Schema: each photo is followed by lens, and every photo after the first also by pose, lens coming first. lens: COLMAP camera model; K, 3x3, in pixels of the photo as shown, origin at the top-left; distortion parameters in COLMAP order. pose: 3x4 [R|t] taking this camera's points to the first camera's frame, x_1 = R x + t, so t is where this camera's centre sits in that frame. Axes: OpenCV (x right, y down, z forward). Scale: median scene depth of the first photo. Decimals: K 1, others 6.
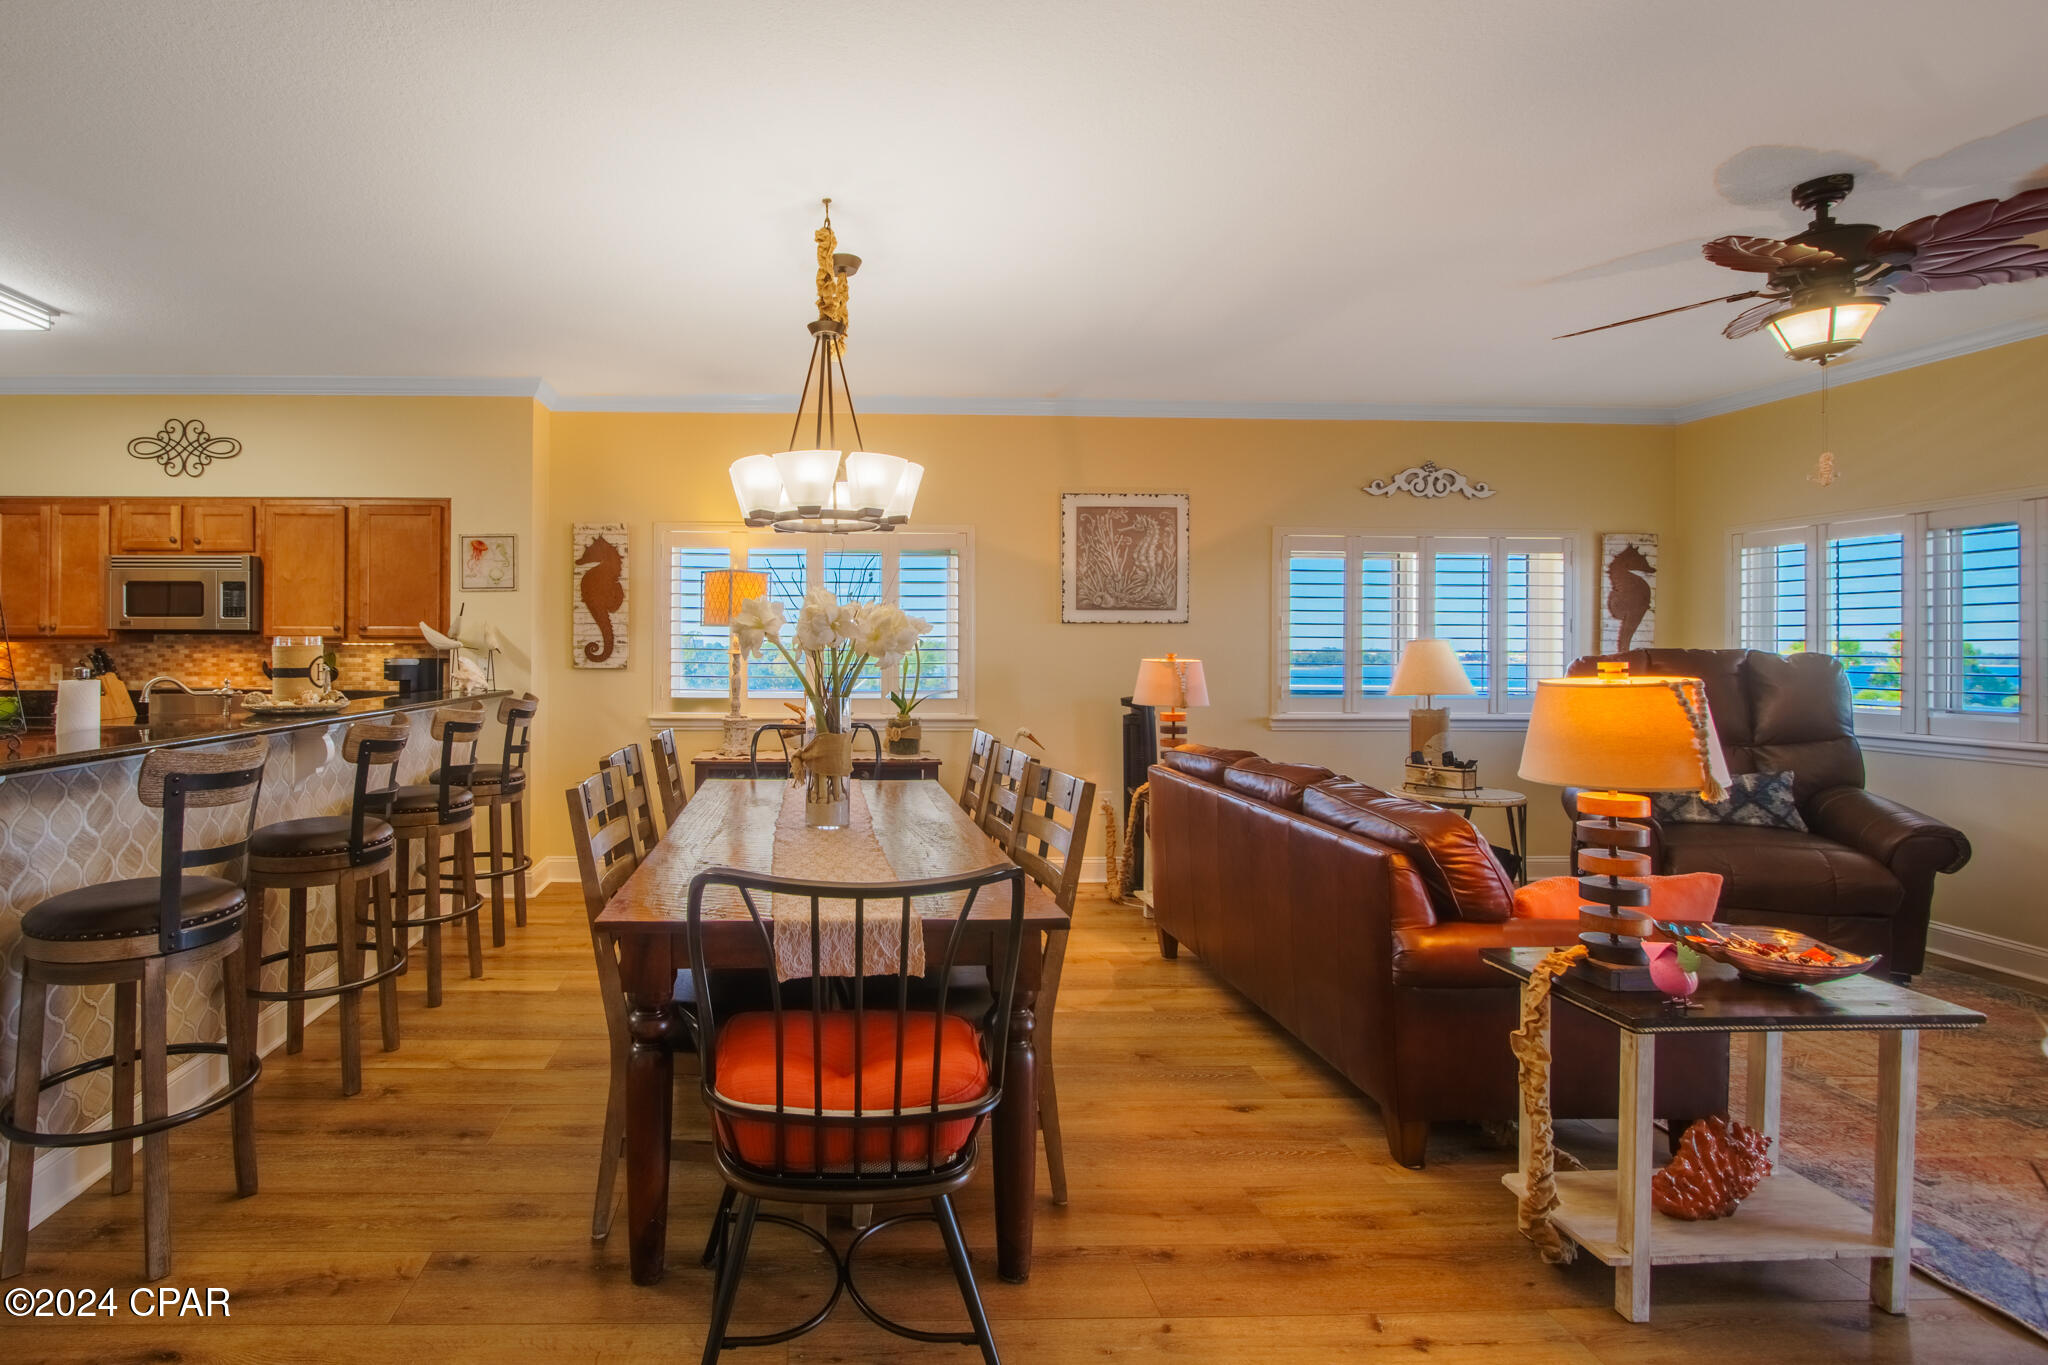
lens RADIAL K [[968.7, 0, 830.8], [0, 968.7, 640.7], [0, 0, 1]] dist [-0.014466, 0.000471]
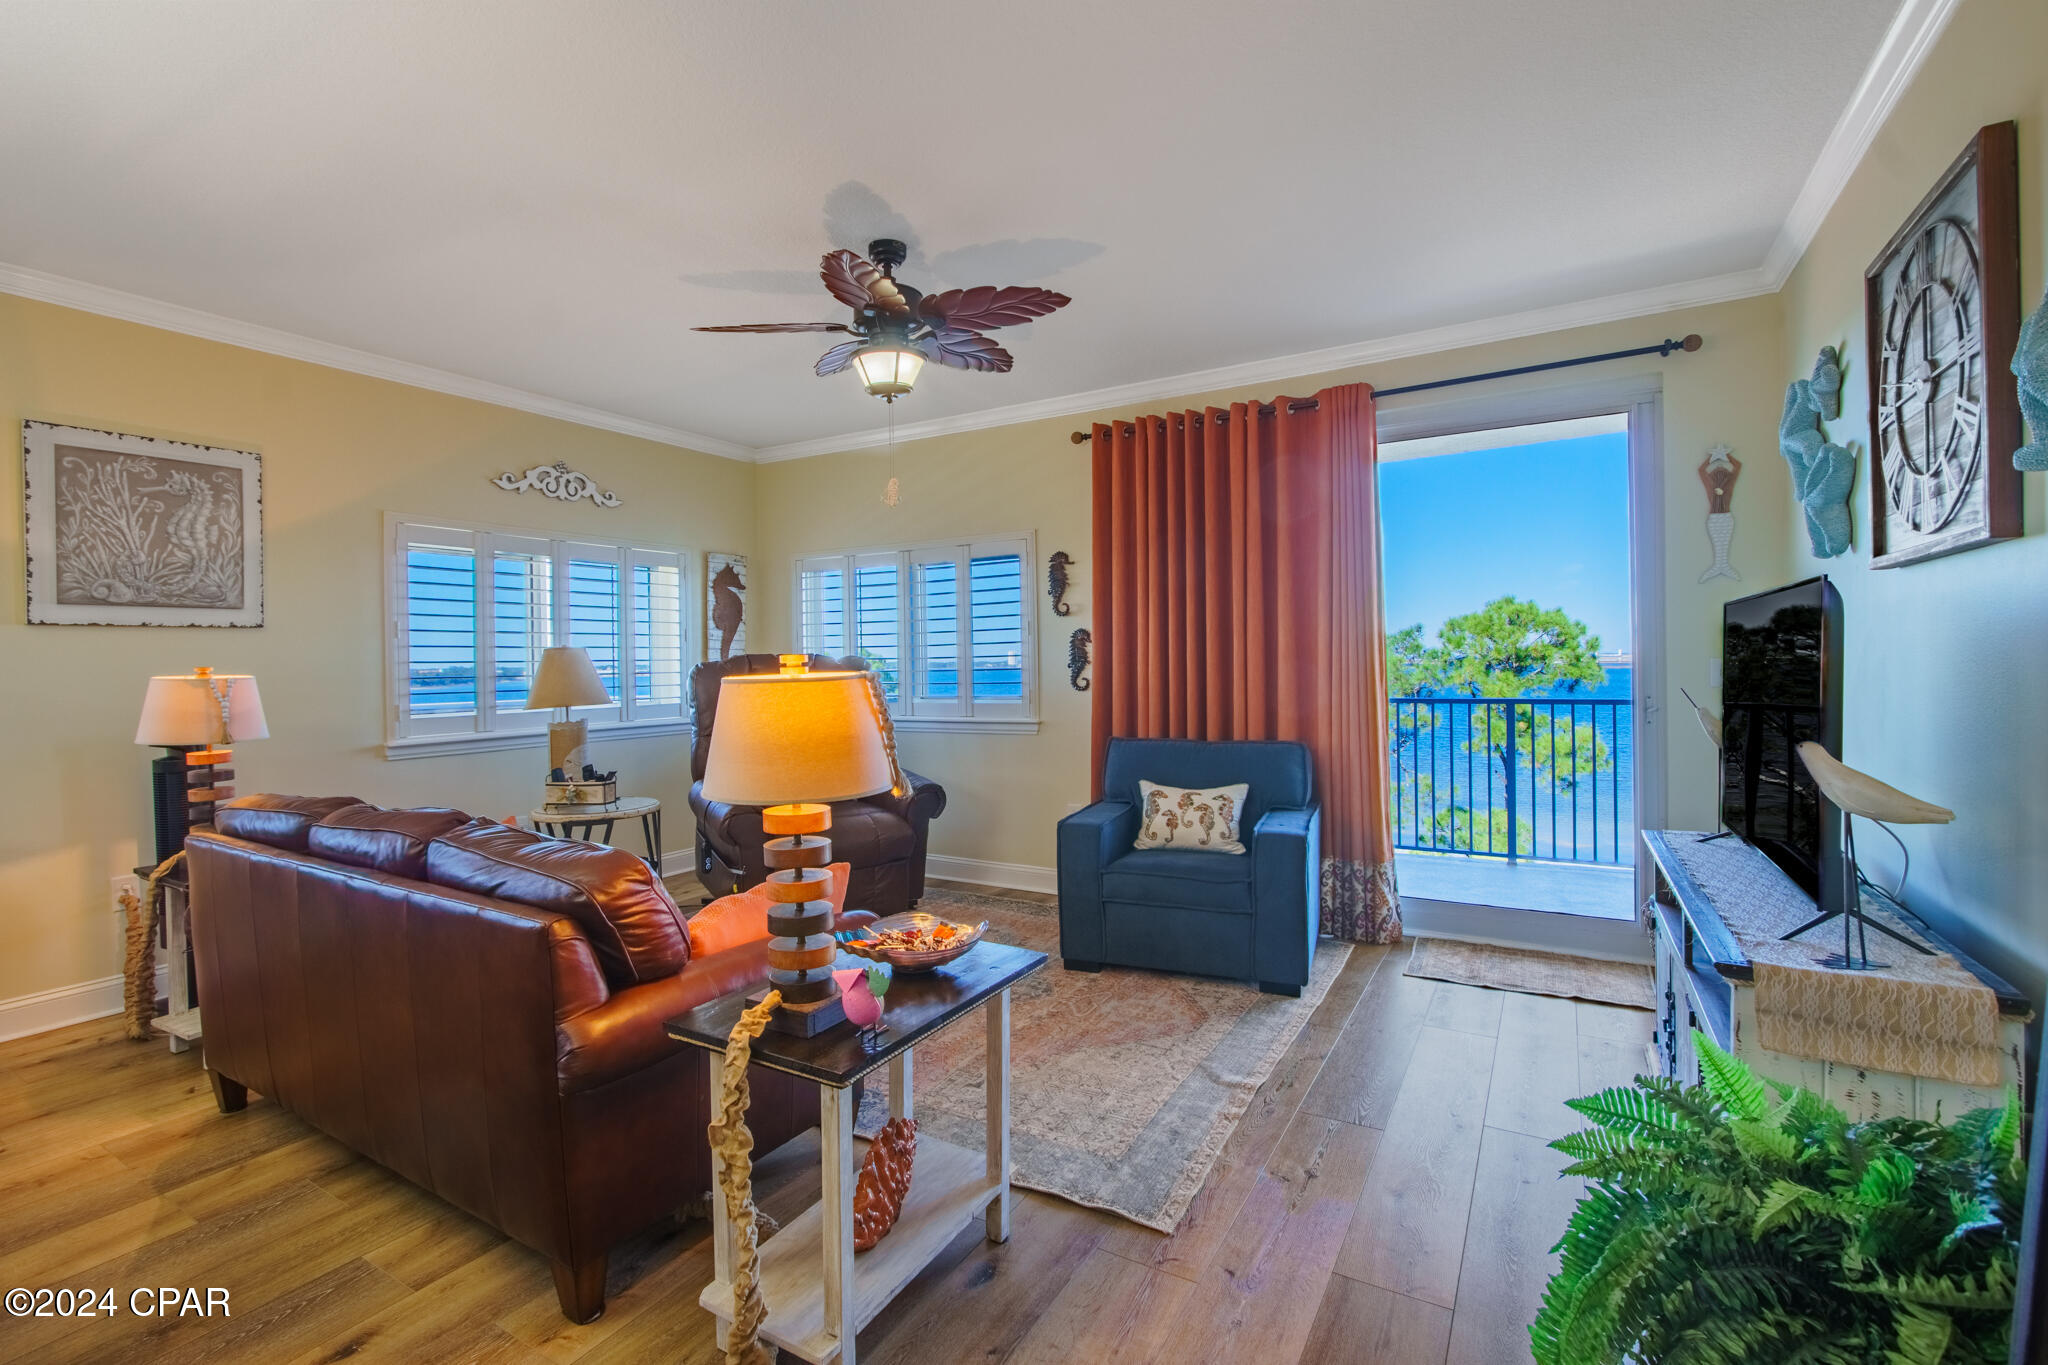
lens RADIAL K [[933.8, 0, 977.1], [0, 933.8, 666.9], [0, 0, 1]] dist [-0.009007, 0.000308]
pose [[0.550966, -0.019869, 0.834291, 0.126741], [0.013122, 0.999799, 0.015145, 0.014131], [-0.834424, 0.002603, 0.551116, 0.250001]]
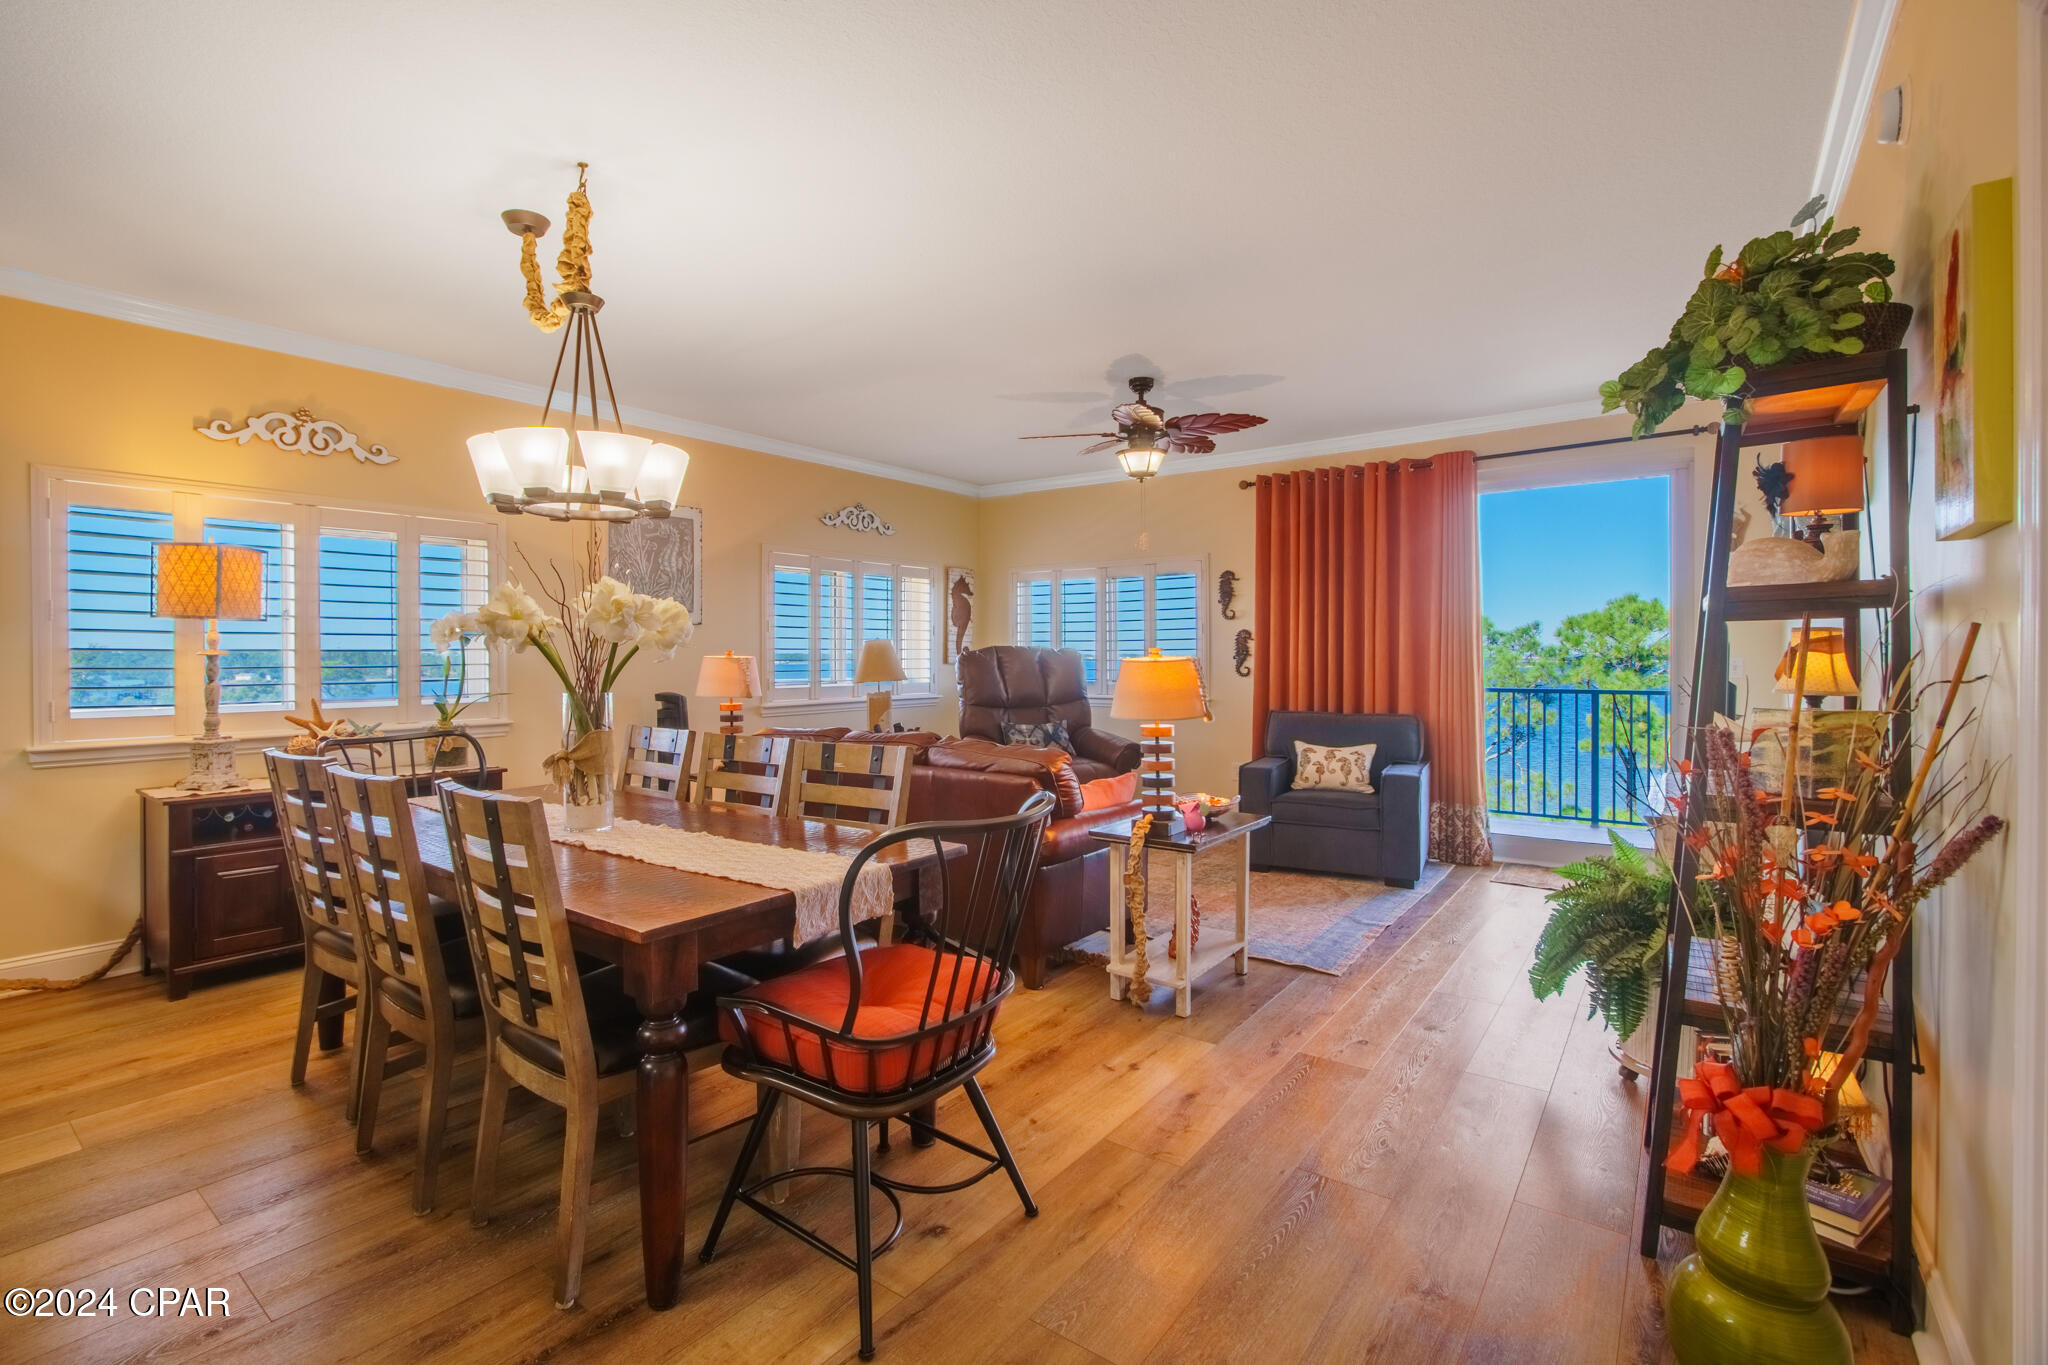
lens RADIAL K [[937.8, 0, 995.4], [0, 937.8, 661.0], [0, 0, 1]] dist [-0.003811, -0.000350]
pose [[0.619891, -0.014161, 0.784560, -0.443452], [0.001733, 0.999859, 0.016679, 0.010435], [-0.784686, -0.008980, 0.619828, 0.112338]]
